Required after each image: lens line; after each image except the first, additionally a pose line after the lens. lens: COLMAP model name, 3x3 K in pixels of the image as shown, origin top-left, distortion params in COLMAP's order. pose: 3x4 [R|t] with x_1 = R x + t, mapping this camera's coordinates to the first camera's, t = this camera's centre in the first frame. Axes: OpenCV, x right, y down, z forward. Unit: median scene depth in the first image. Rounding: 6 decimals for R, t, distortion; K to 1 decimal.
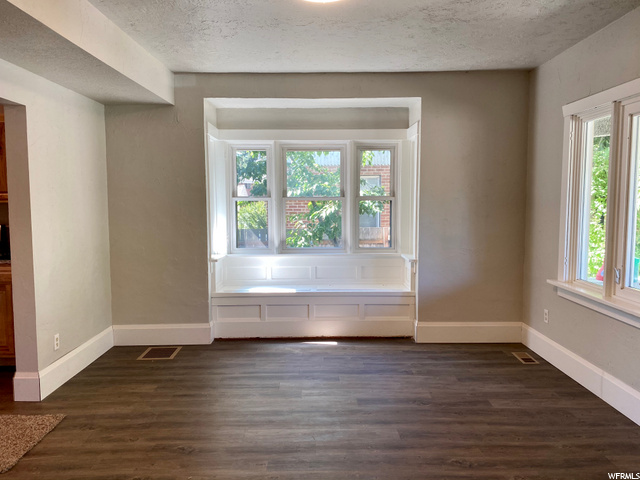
lens RADIAL K [[489.0, 0, 319.9], [0, 489.0, 237.6], [0, 0, 1]] dist [0.033278, -0.038733]
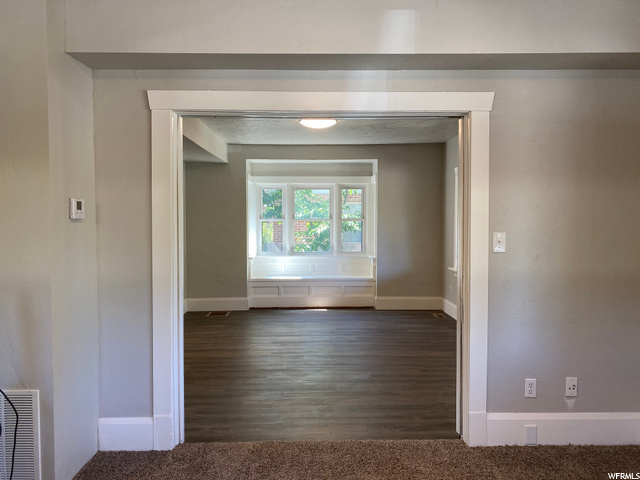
lens RADIAL K [[489.0, 0, 320.2], [0, 489.0, 241.5], [0, 0, 1]] dist [0.033278, -0.038733]
pose [[0.999945, 0.002480, 0.010172, -0.003244], [-0.002123, 0.999386, -0.034960, 0.045708], [-0.010253, 0.034936, 0.999337, -0.588692]]
